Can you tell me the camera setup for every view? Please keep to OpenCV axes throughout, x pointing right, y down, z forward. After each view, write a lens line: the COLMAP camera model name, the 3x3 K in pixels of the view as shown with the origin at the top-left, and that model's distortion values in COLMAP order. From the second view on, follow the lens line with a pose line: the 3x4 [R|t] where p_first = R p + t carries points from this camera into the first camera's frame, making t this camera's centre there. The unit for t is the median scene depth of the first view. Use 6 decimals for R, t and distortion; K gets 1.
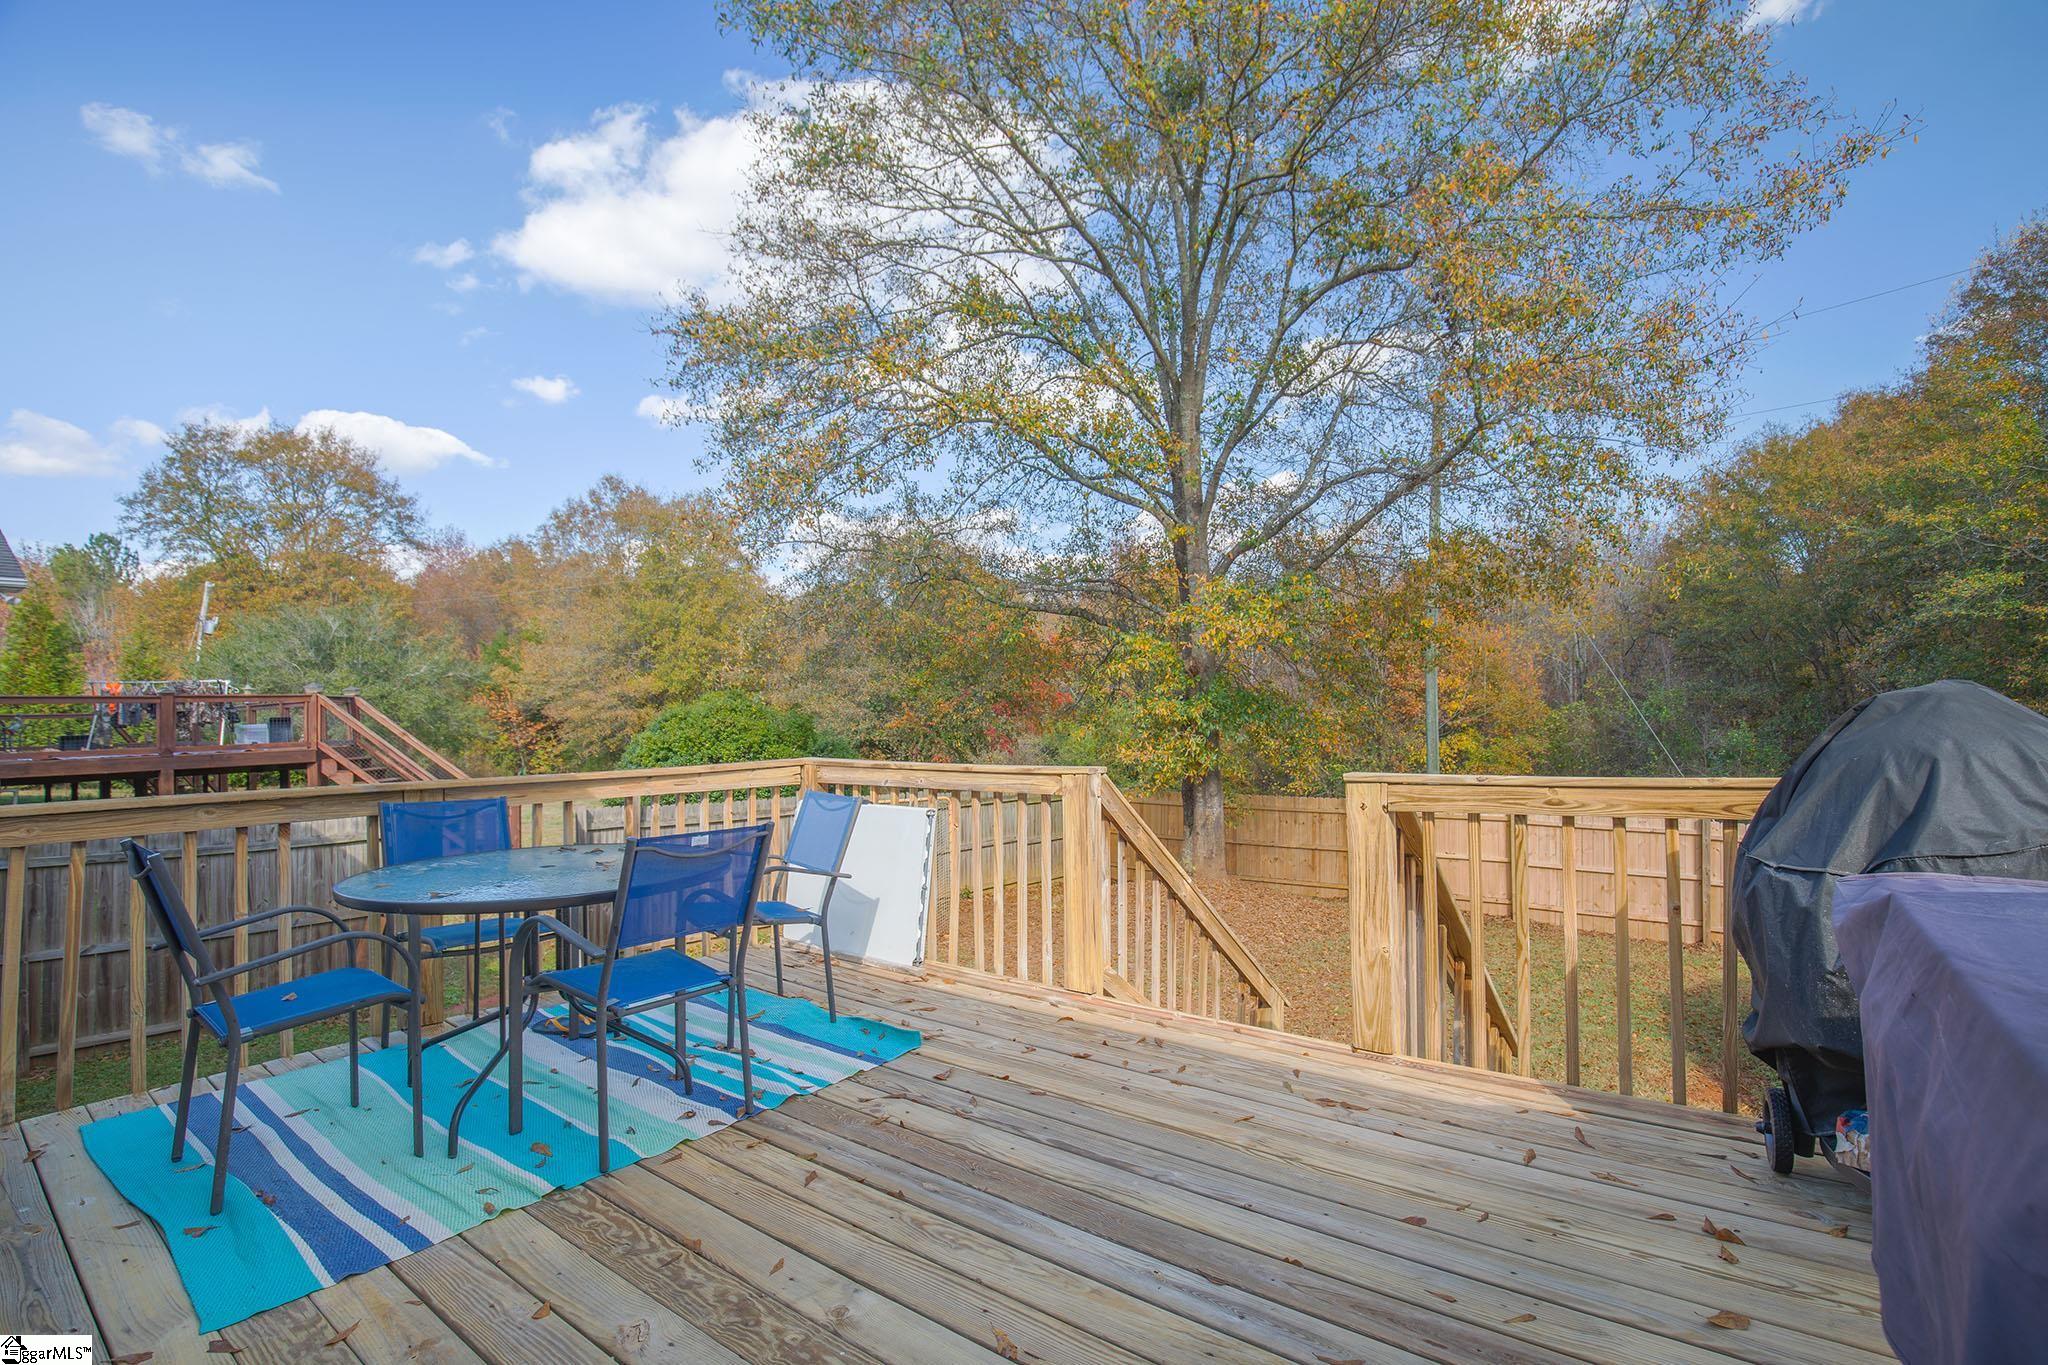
lens RADIAL K [[945.3, 0, 1022.0], [0, 945.3, 689.0], [0, 0, 1]] dist [-0.063344, 0.024141]
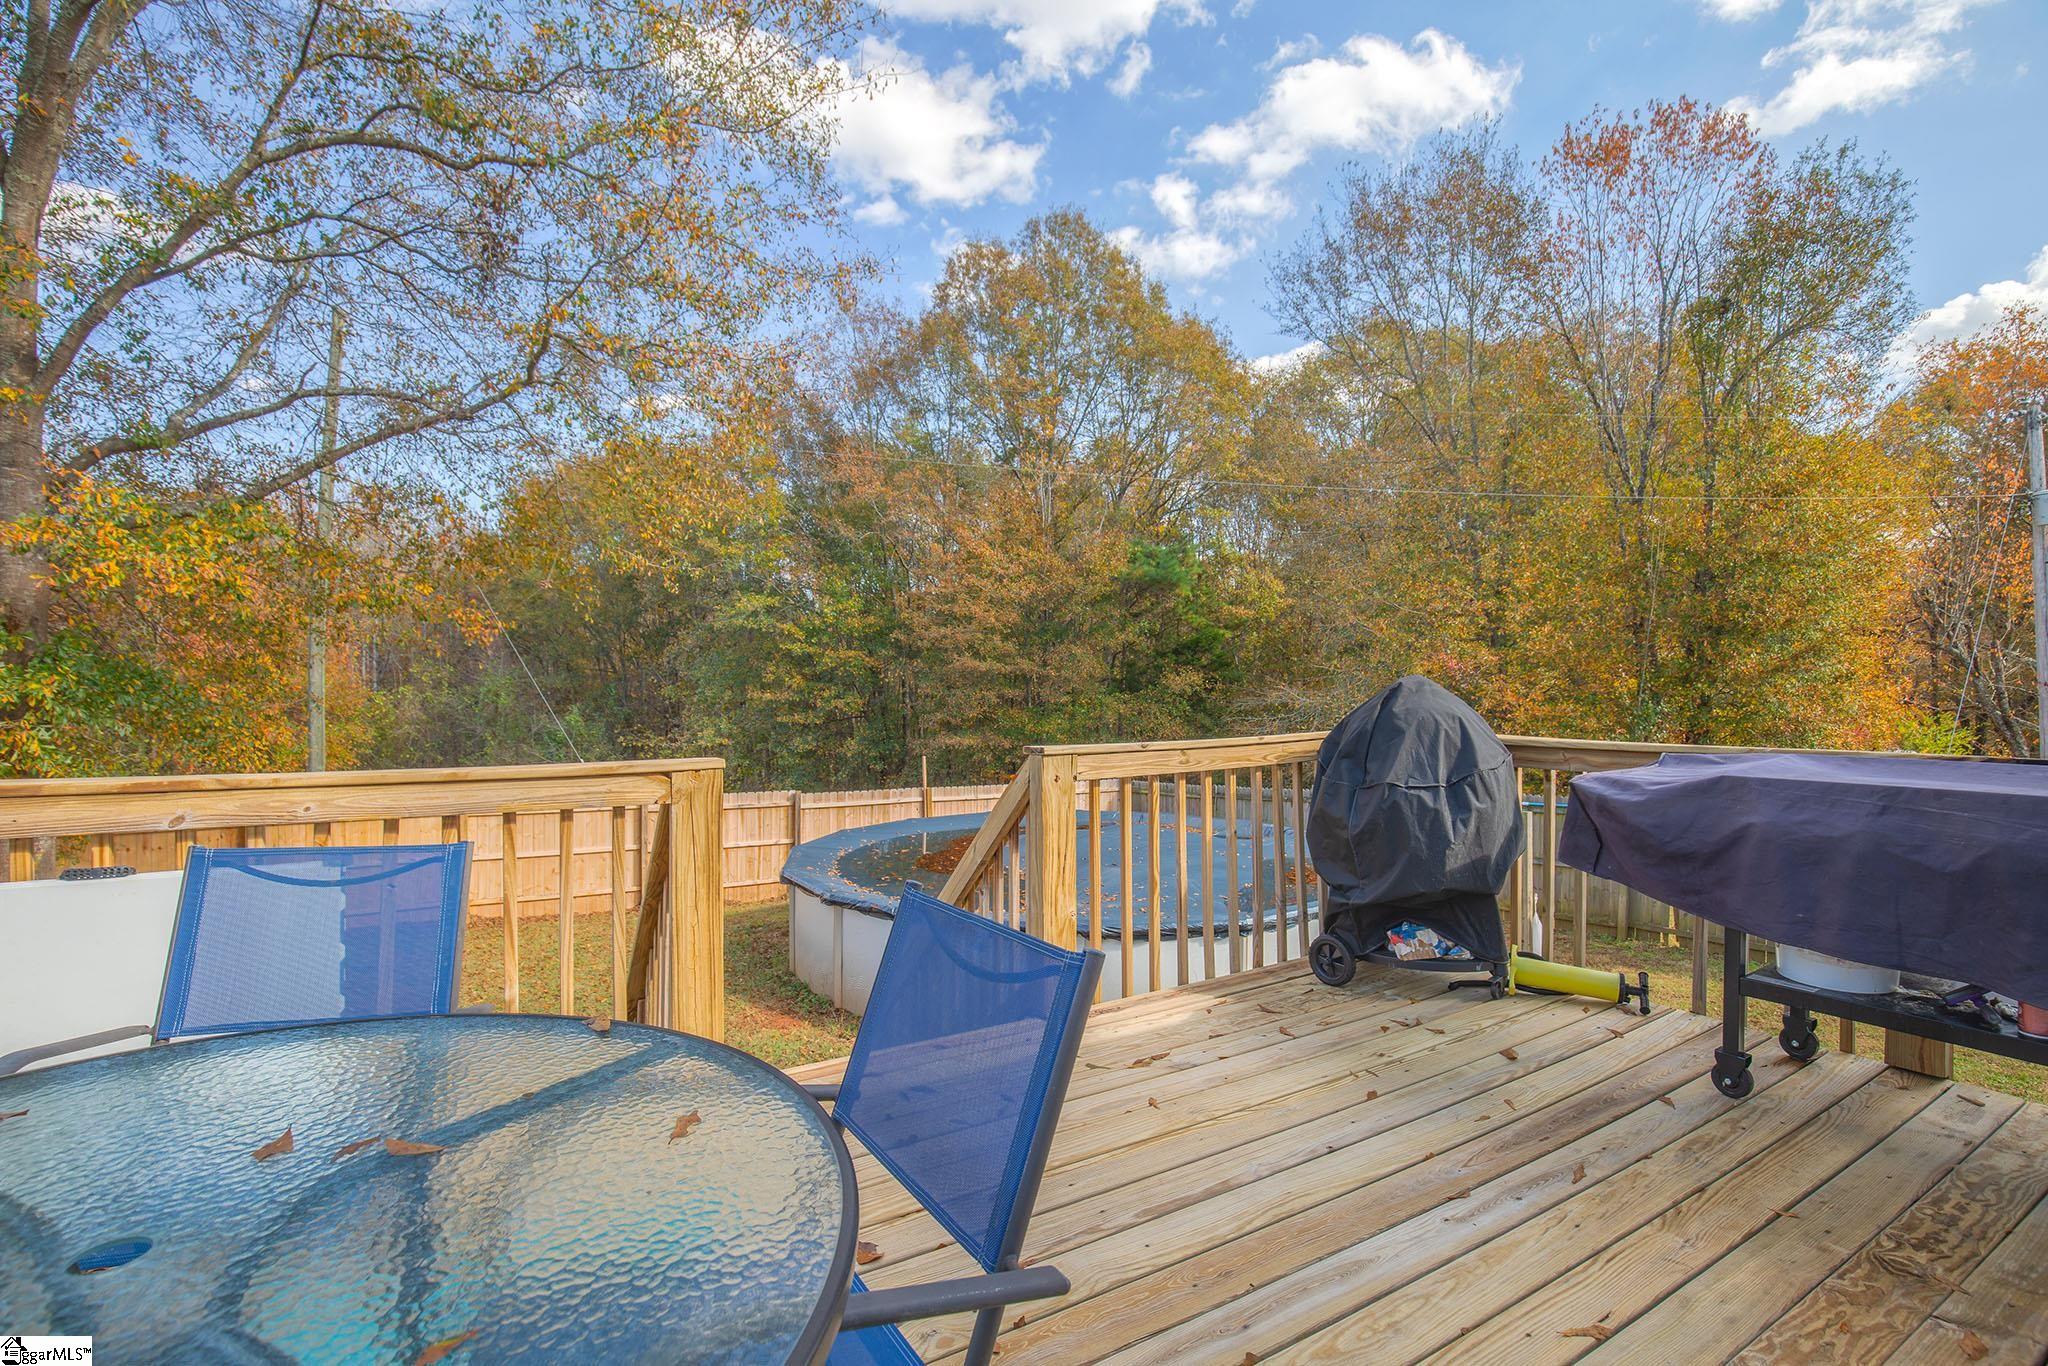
lens RADIAL K [[949.7, 0, 1023.6], [0, 949.7, 691.0], [0, 0, 1]] dist [-0.030505, 0.001082]
pose [[0.358651, 0.012563, 0.933387, -0.157269], [-0.027701, 0.999612, -0.002810, 0.008446], [-0.933061, -0.024848, 0.358859, 0.168317]]
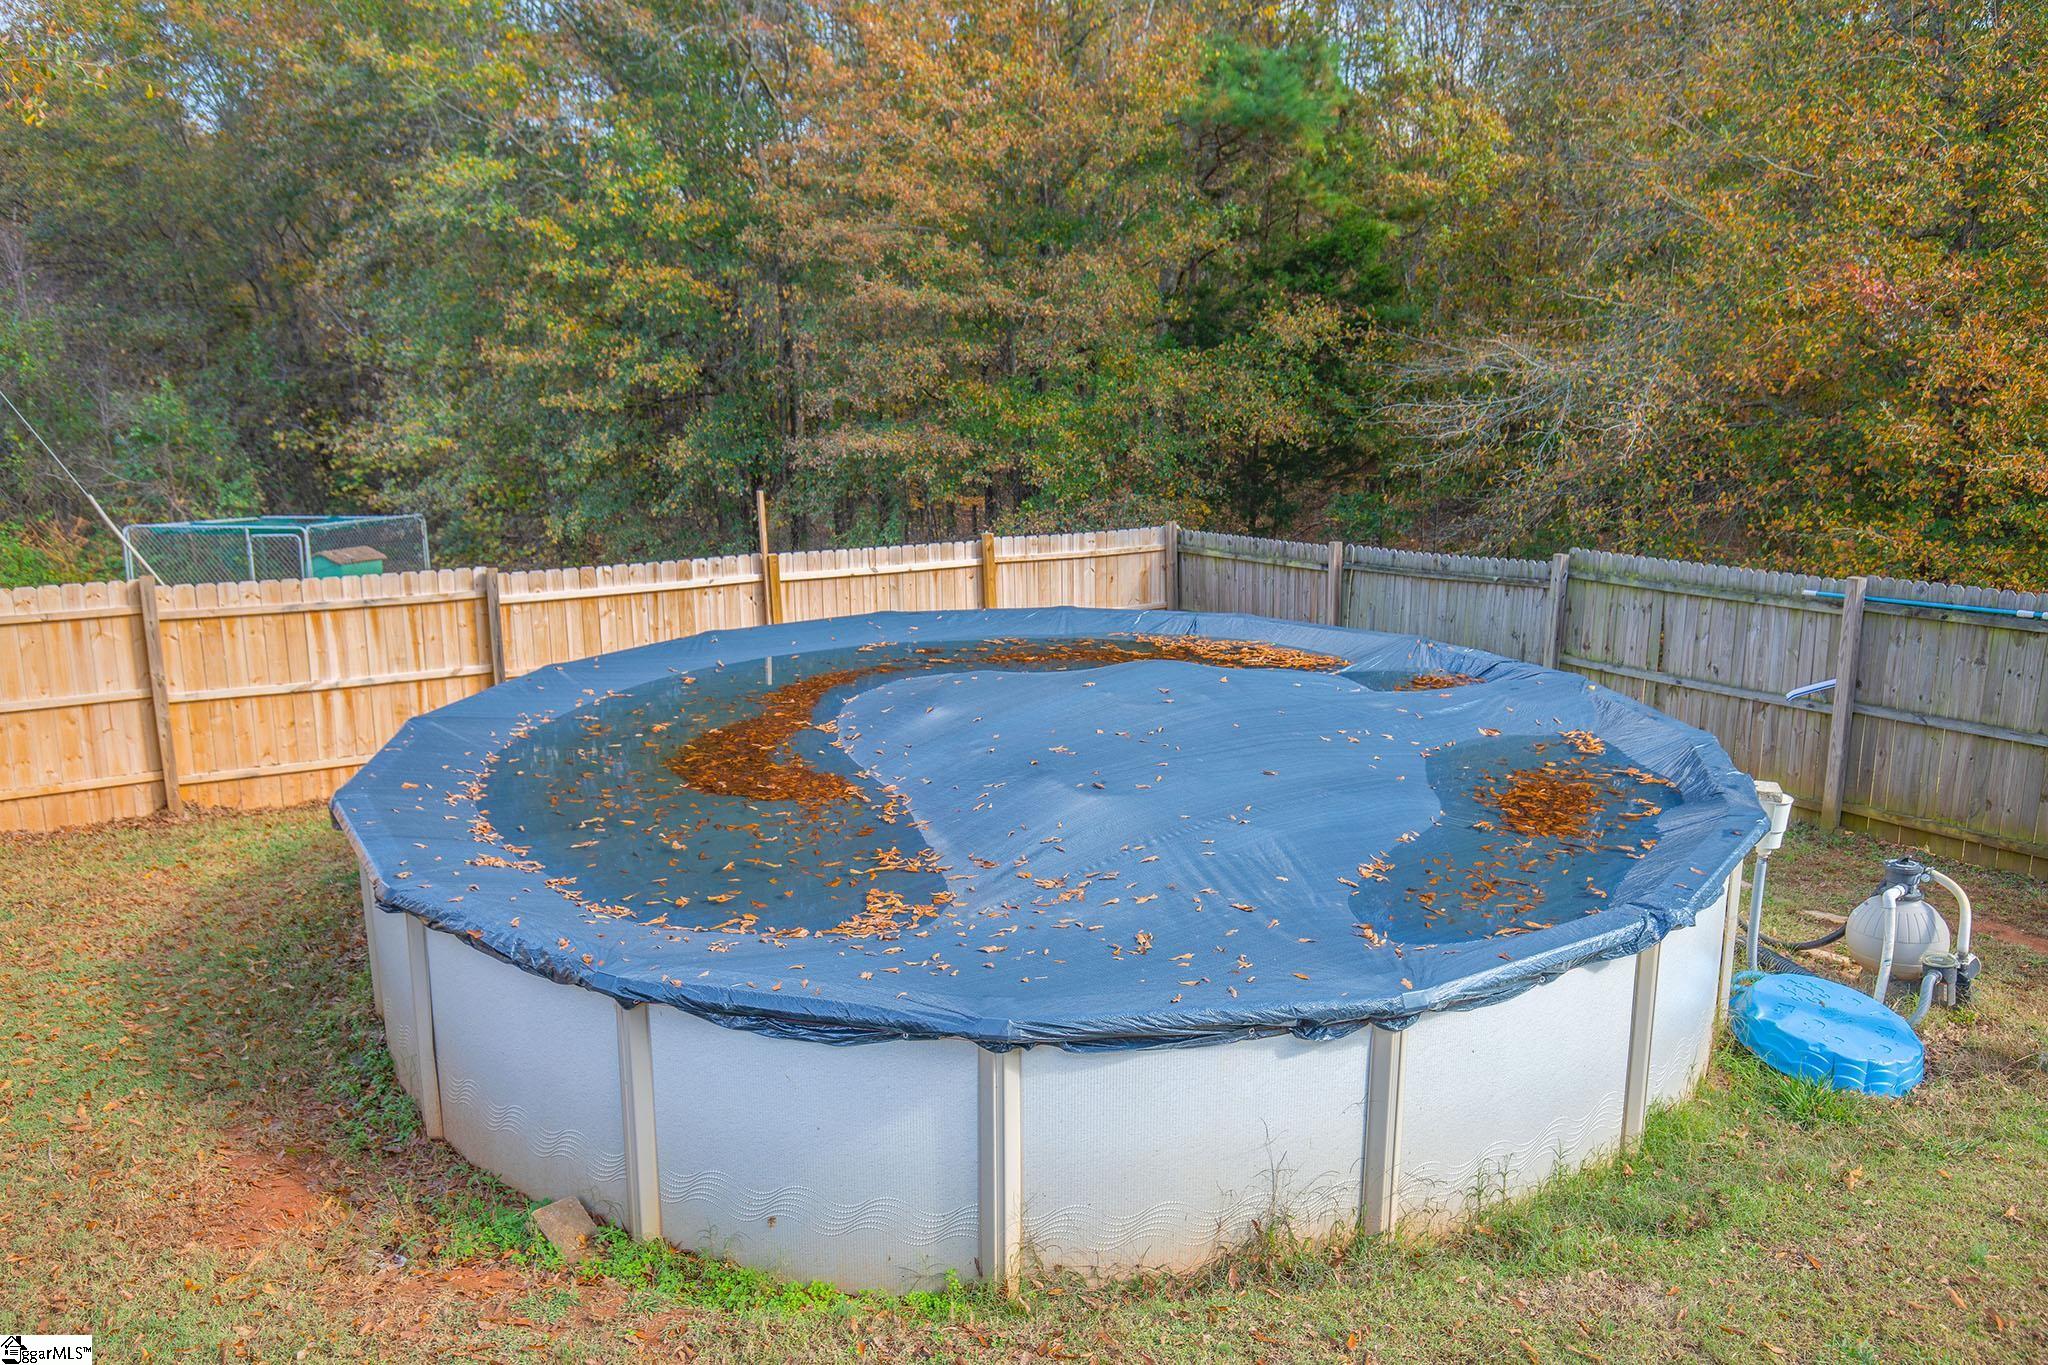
lens RADIAL K [[1512.1, 0, 1016.3], [0, 1512.1, 680.0], [0, 0, 1]] dist [0.011529, 0.002131]
pose [[0.380442, -0.196464, 0.903696, 0.136182], [-0.022249, 0.974947, 0.221320, -0.008236], [-0.924537, -0.104305, 0.366540, 0.213428]]
